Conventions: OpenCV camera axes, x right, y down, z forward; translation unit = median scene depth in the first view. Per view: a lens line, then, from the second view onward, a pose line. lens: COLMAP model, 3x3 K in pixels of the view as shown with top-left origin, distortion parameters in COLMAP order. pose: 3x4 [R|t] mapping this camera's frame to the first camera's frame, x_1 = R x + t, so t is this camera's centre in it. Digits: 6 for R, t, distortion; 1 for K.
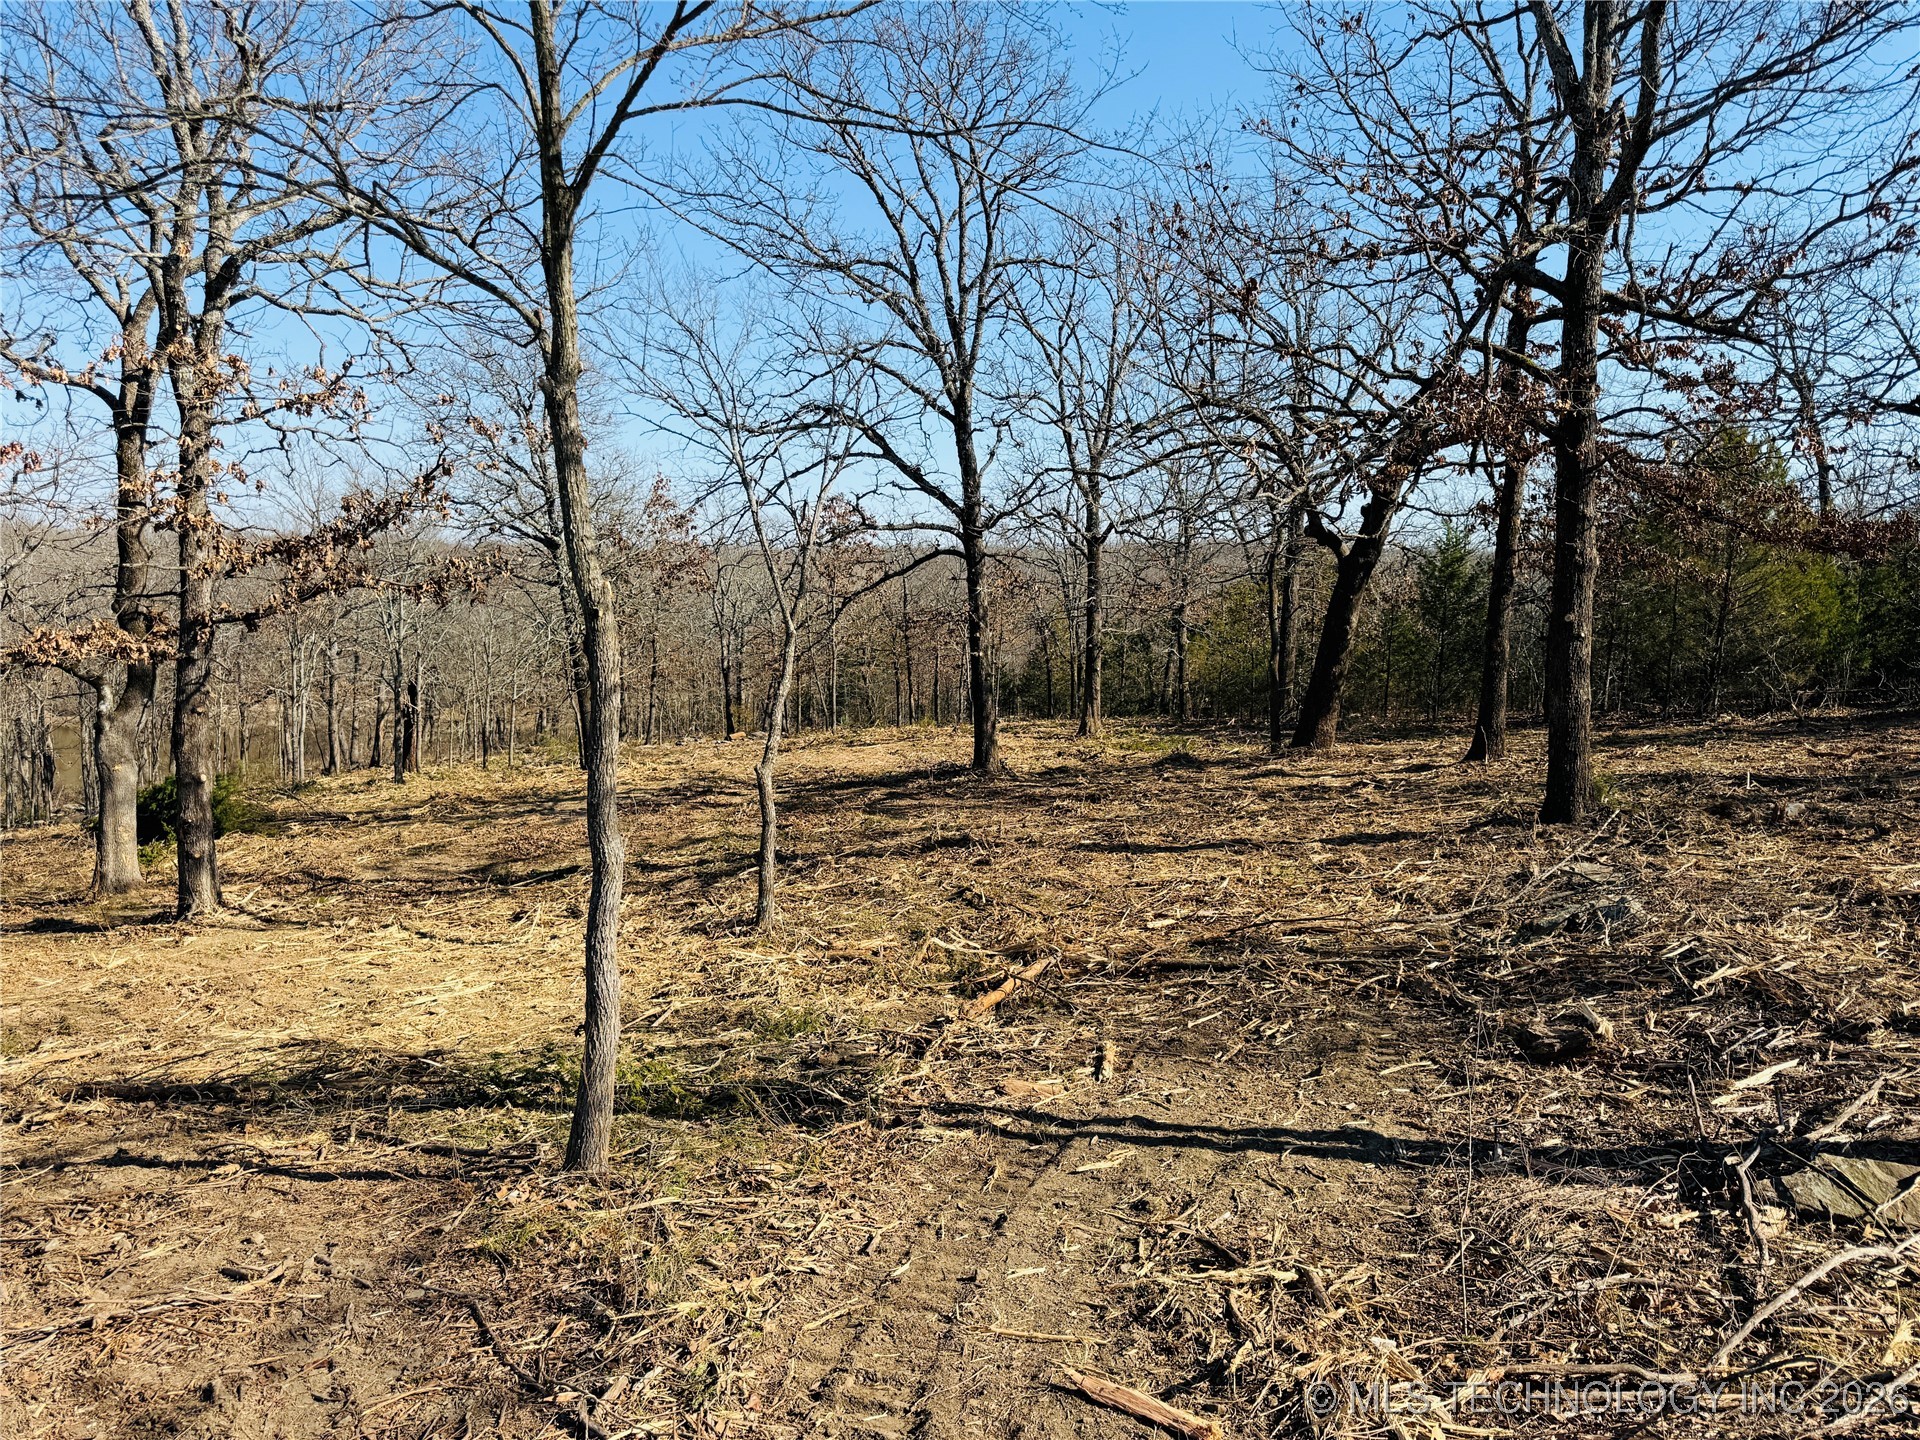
lens RADIAL K [[1348.8, 0, 985.4], [0, 1348.8, 714.0], [0, 0, 1]] dist [0.023013, -0.026335]
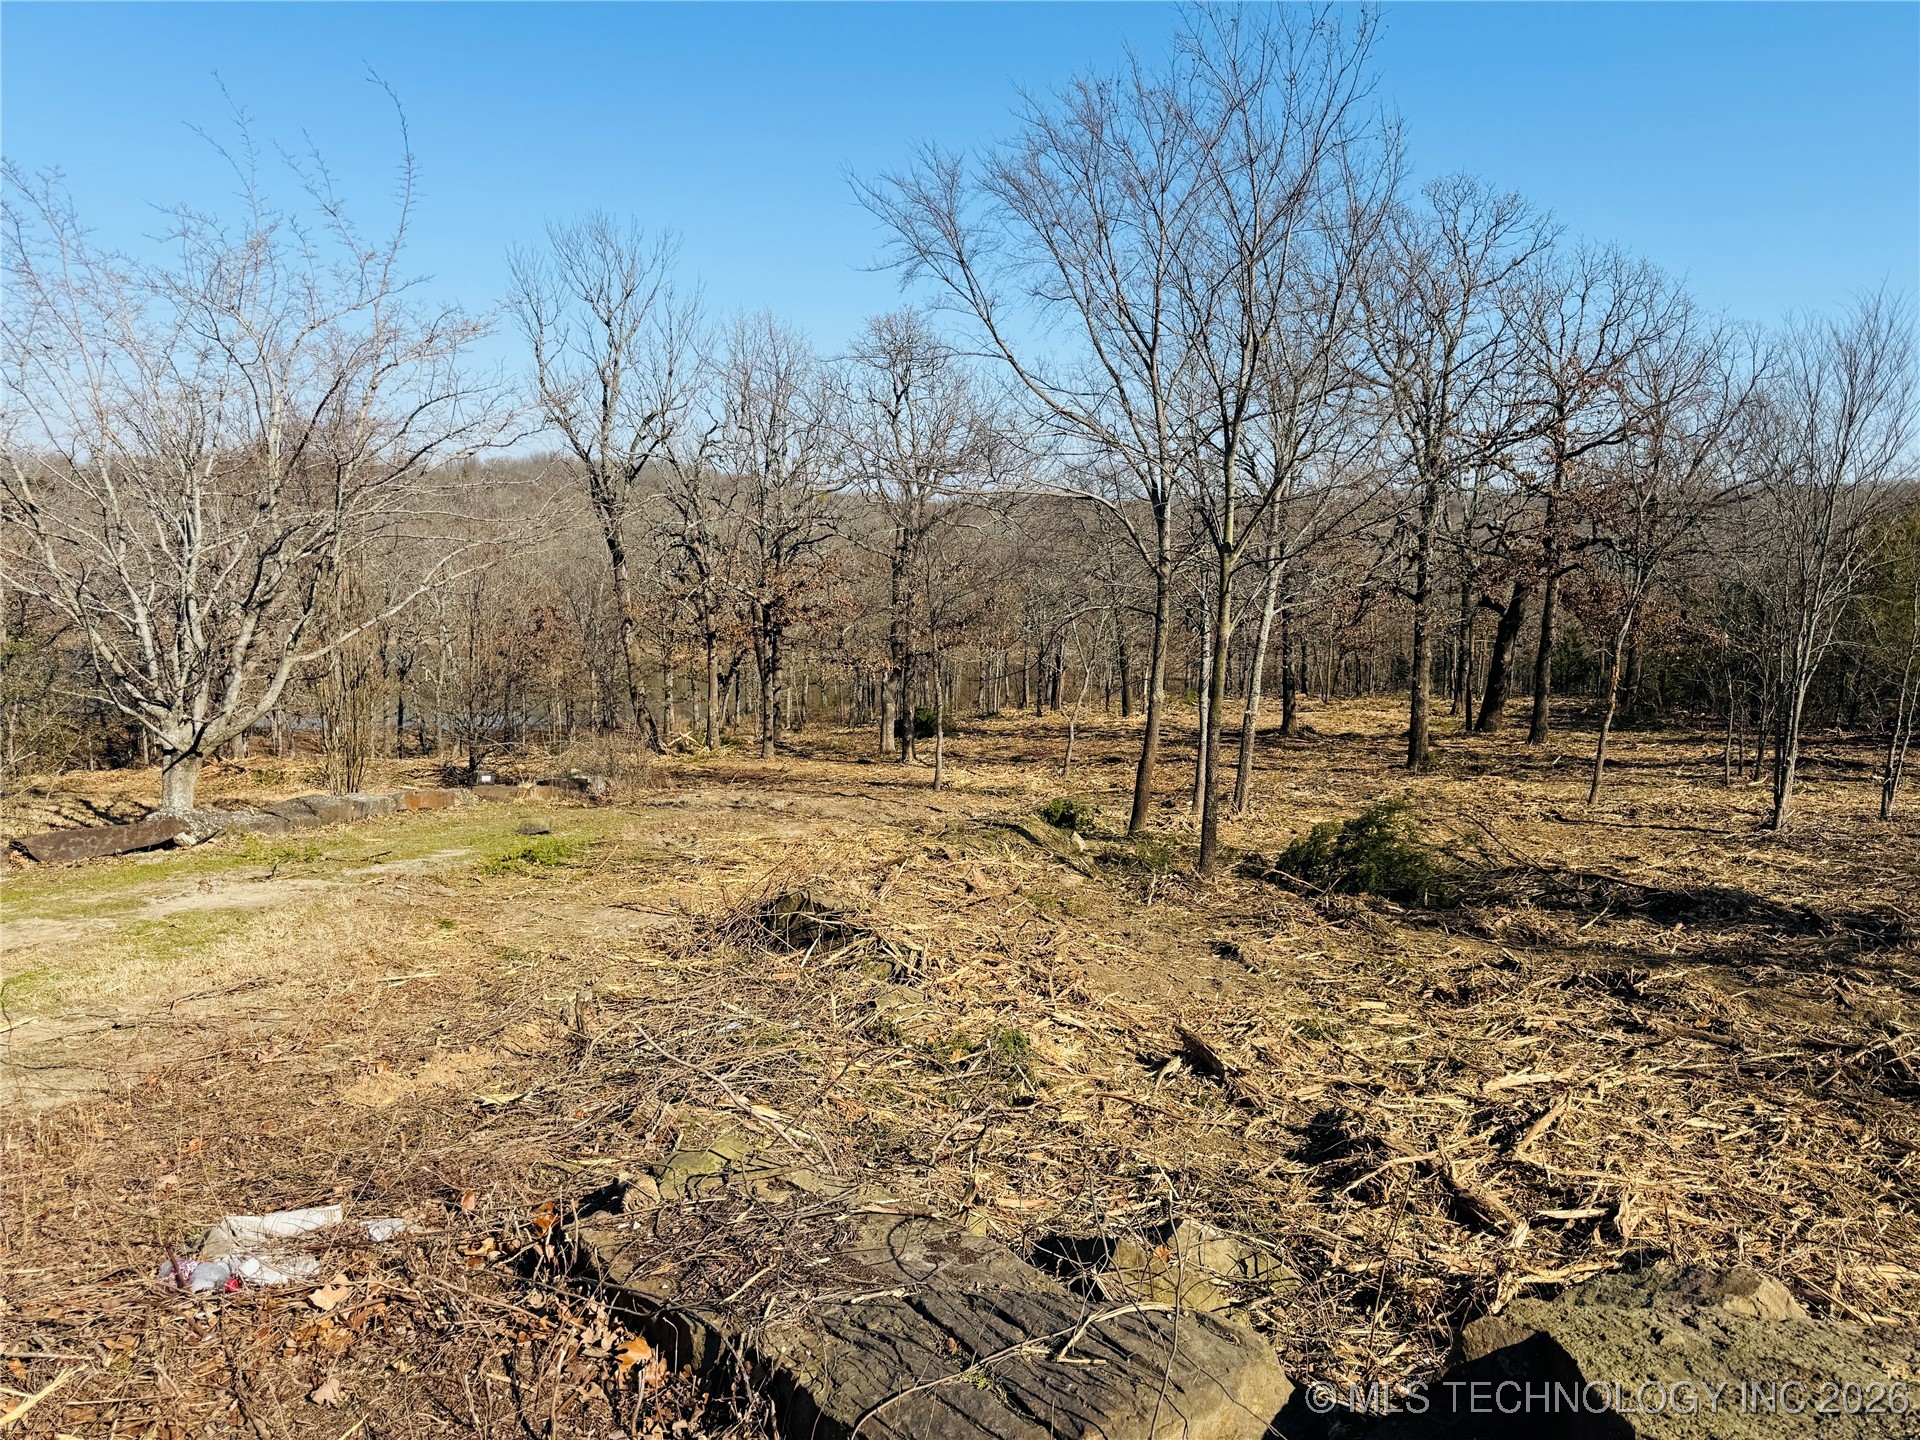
lens RADIAL K [[1348.8, 0, 963.2], [0, 1348.8, 732.1], [0, 0, 1]] dist [0.023013, -0.026335]
pose [[0.854341, 0.068658, -0.515157, 0.844773], [-0.040714, 0.997031, 0.065359, -0.086292], [0.518115, -0.034865, 0.854600, -1.170748]]
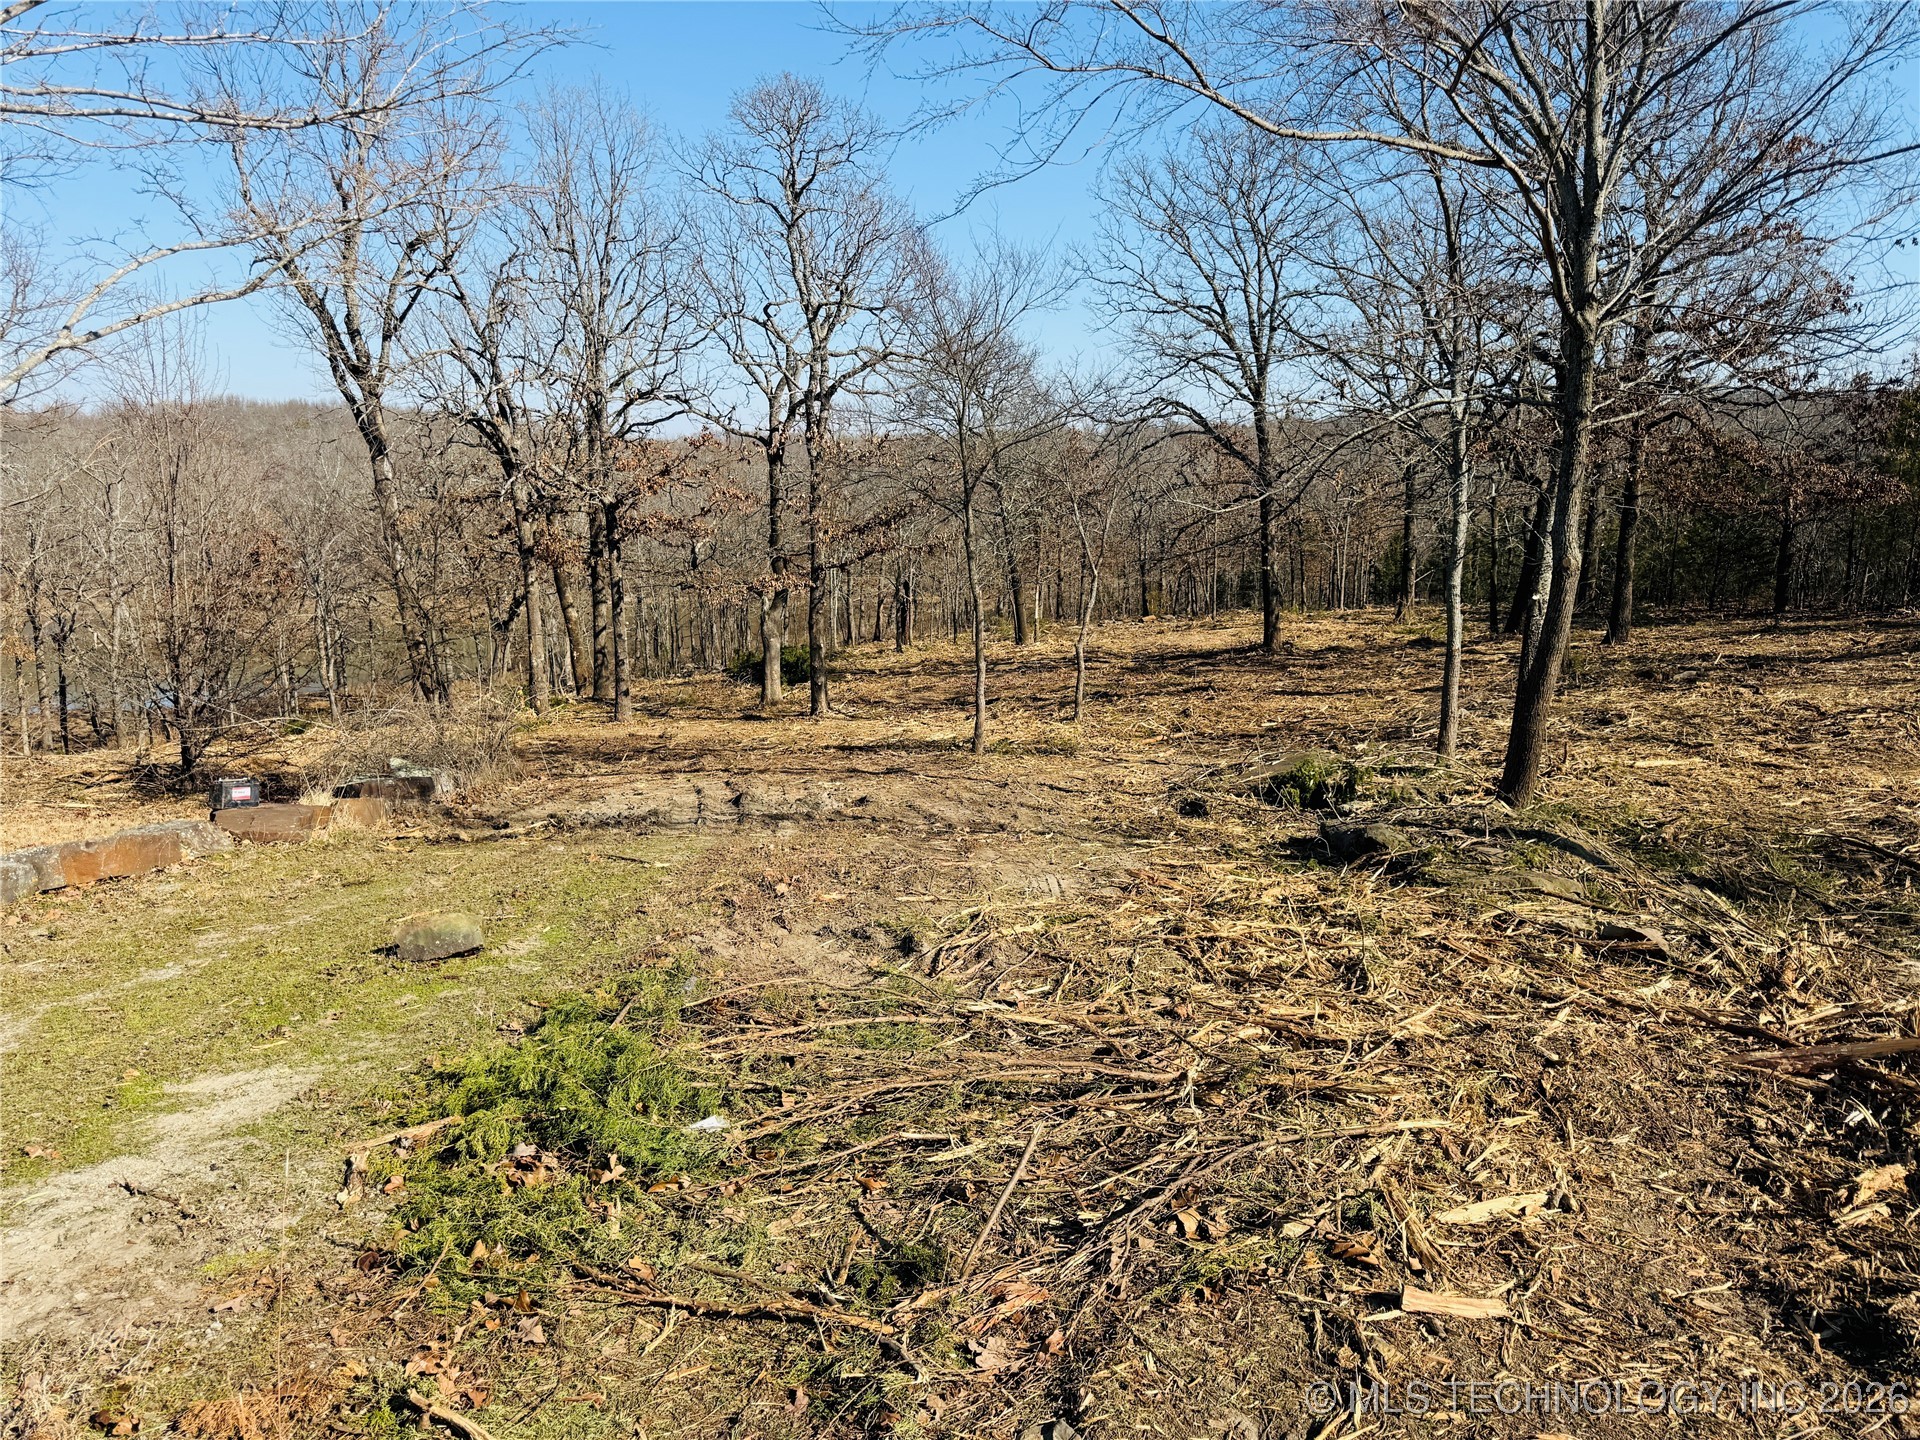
lens RADIAL K [[1348.8, 0, 954.3], [0, 1348.8, 726.9], [0, 0, 1]] dist [0.023013, -0.026335]
pose [[0.936953, 0.032258, -0.347963, 0.282790], [0.002638, 0.995049, 0.099348, -0.028372], [0.349445, -0.094002, 0.932229, -0.744282]]
